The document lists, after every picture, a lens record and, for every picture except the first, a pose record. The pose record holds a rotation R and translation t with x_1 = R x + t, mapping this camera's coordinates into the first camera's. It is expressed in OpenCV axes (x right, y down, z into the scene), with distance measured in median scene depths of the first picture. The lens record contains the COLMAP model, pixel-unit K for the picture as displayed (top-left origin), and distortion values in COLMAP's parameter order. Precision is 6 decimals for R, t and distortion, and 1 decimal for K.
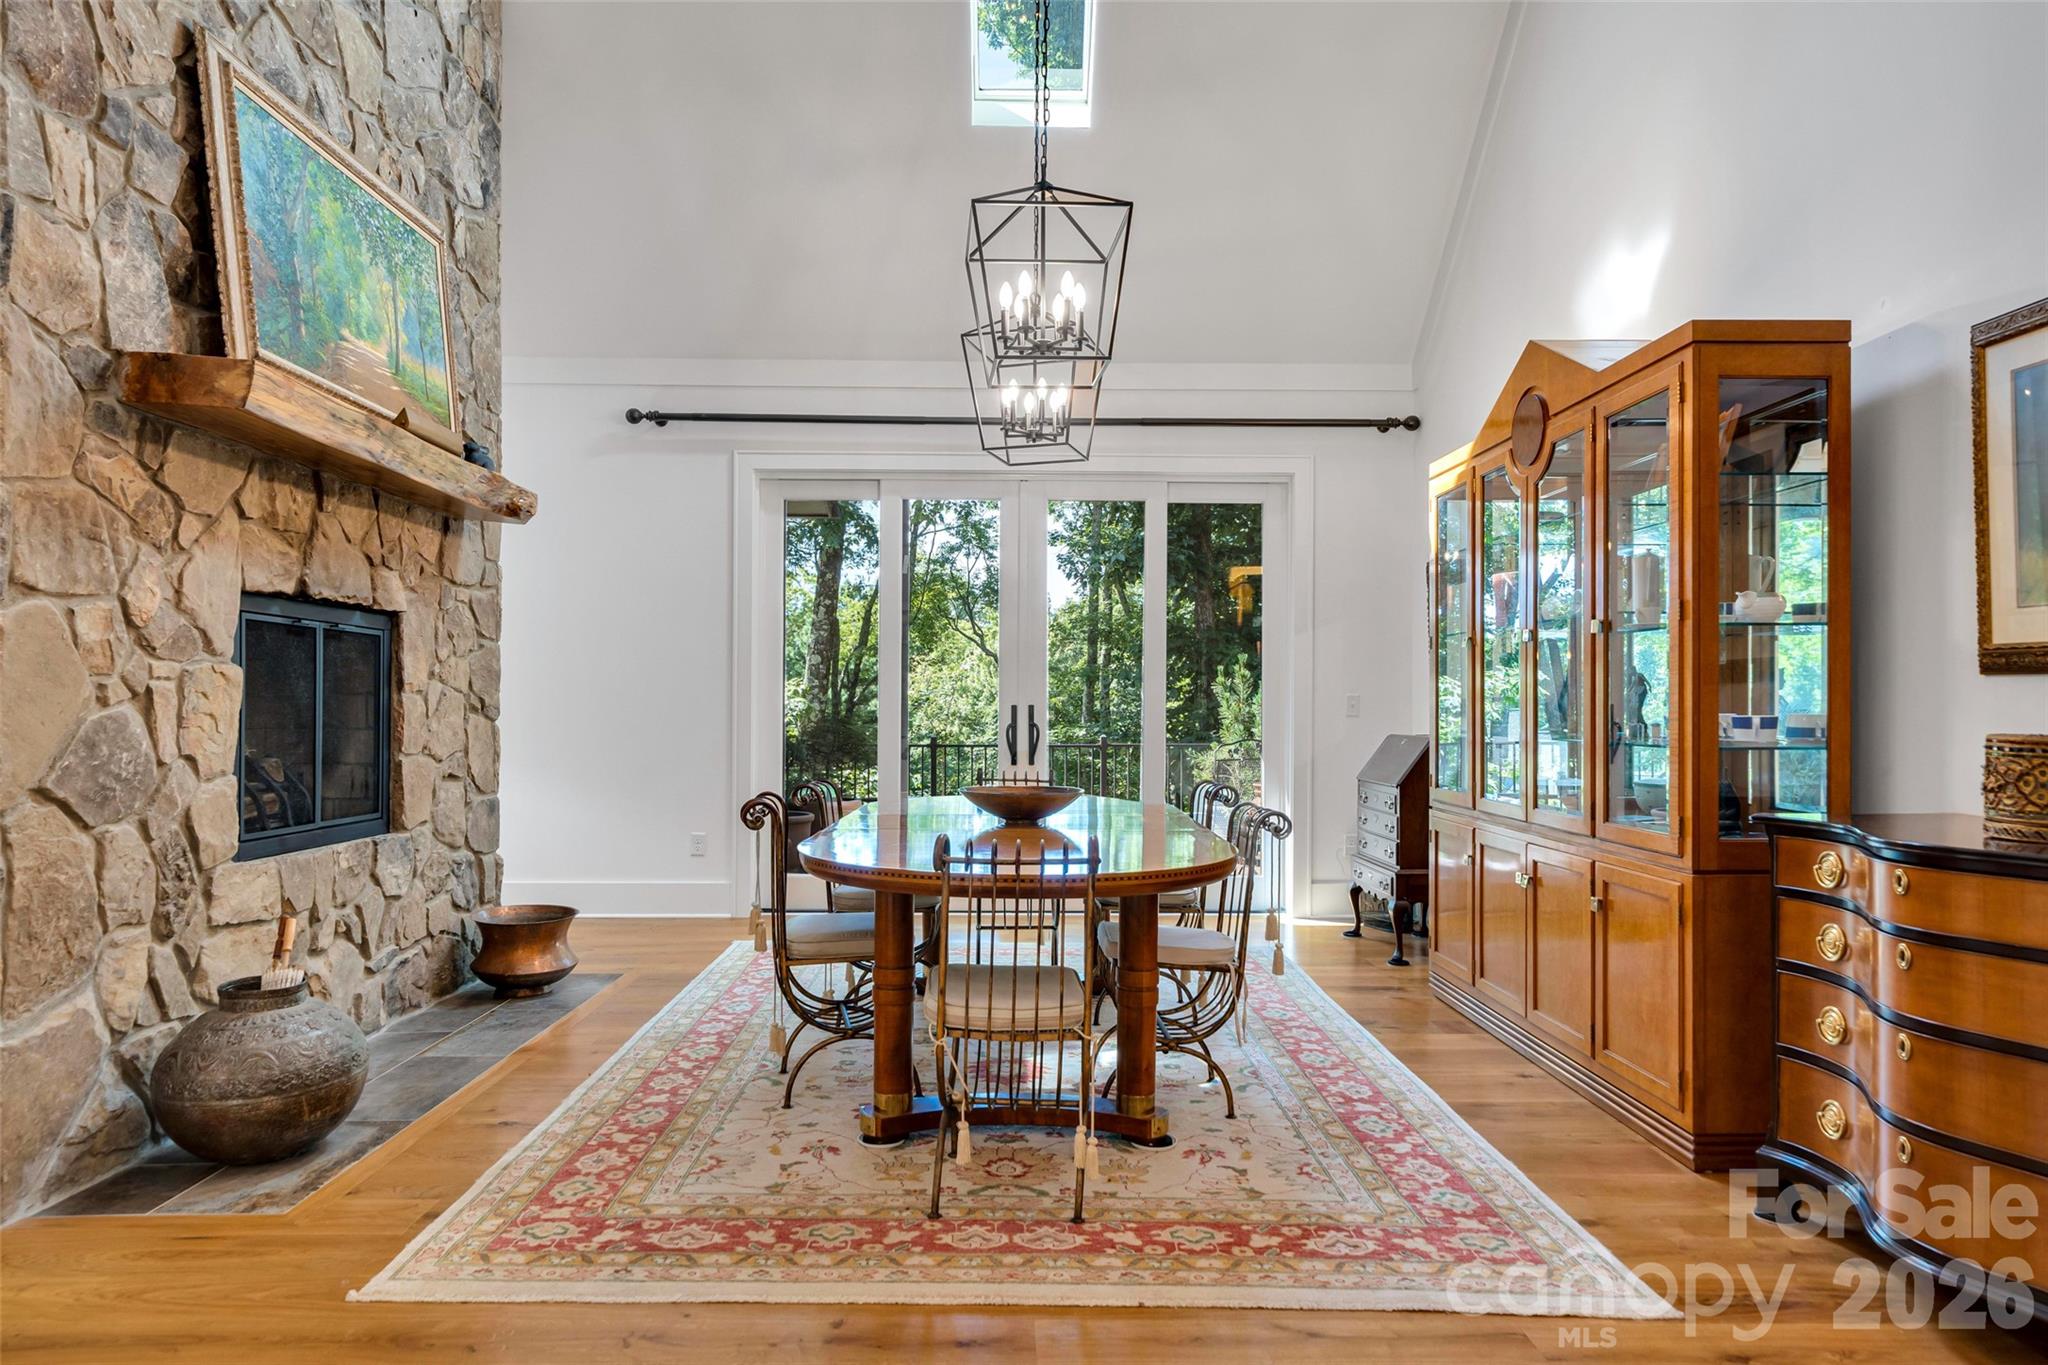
lens RADIAL K [[1254.5, 0, 1022.8], [0, 1254.5, 693.8], [0, 0, 1]] dist [0.004997, 0.001219]
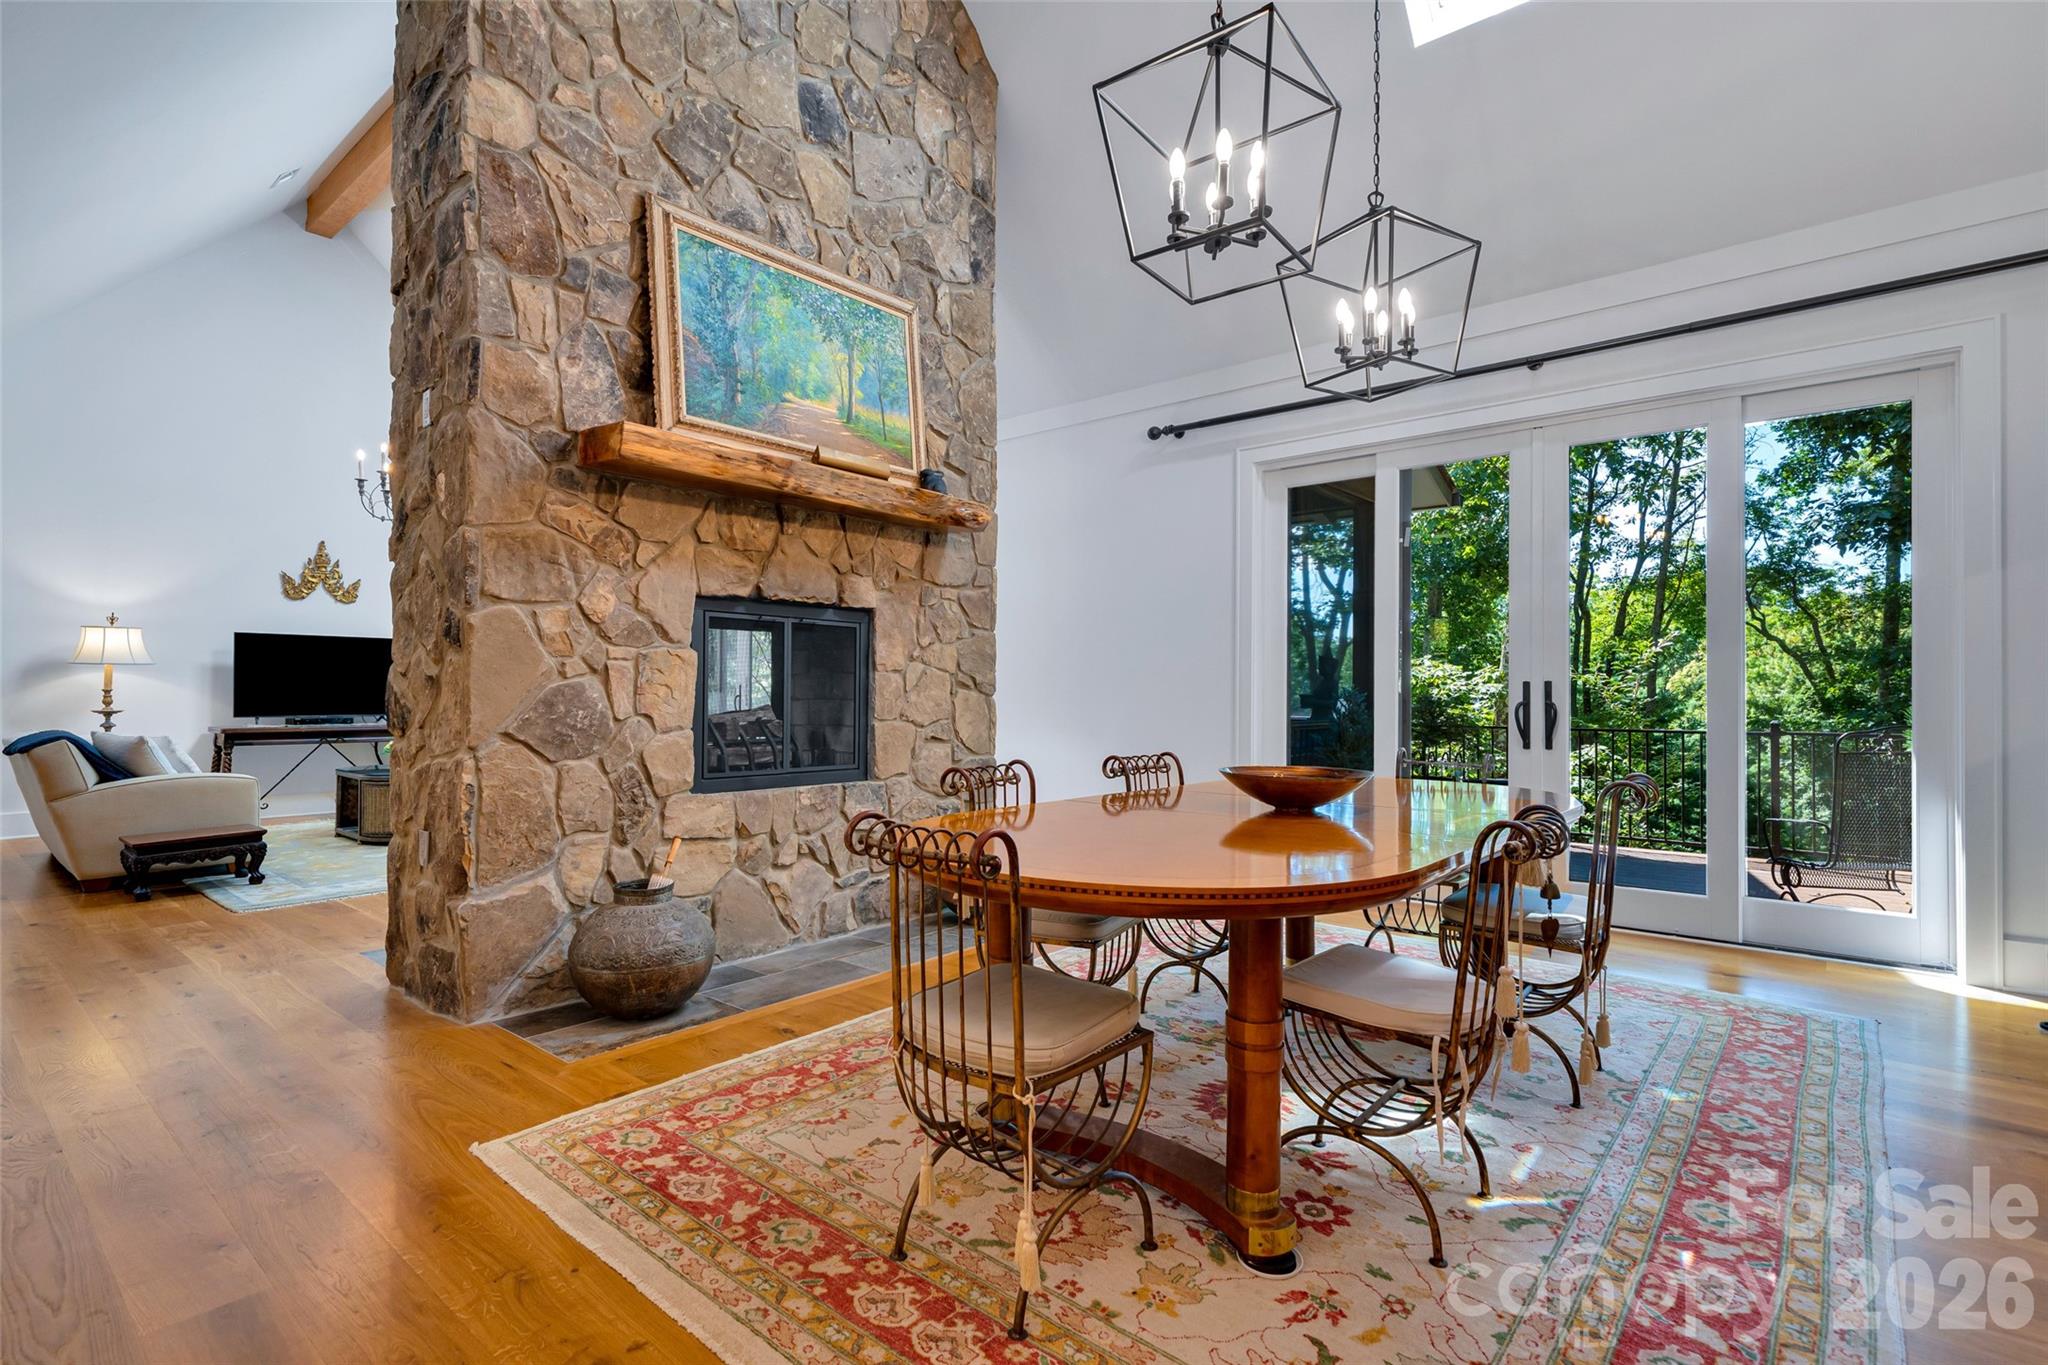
lens RADIAL K [[984.0, 0, 1018.9], [0, 984.0, 677.8], [0, 0, 1]] dist [0.000927, 0.001420]
pose [[0.740385, -0.012227, -0.672072, 0.338419], [0.006218, 0.999916, -0.011342, 0.020902], [0.672155, 0.004219, 0.740399, 0.417302]]
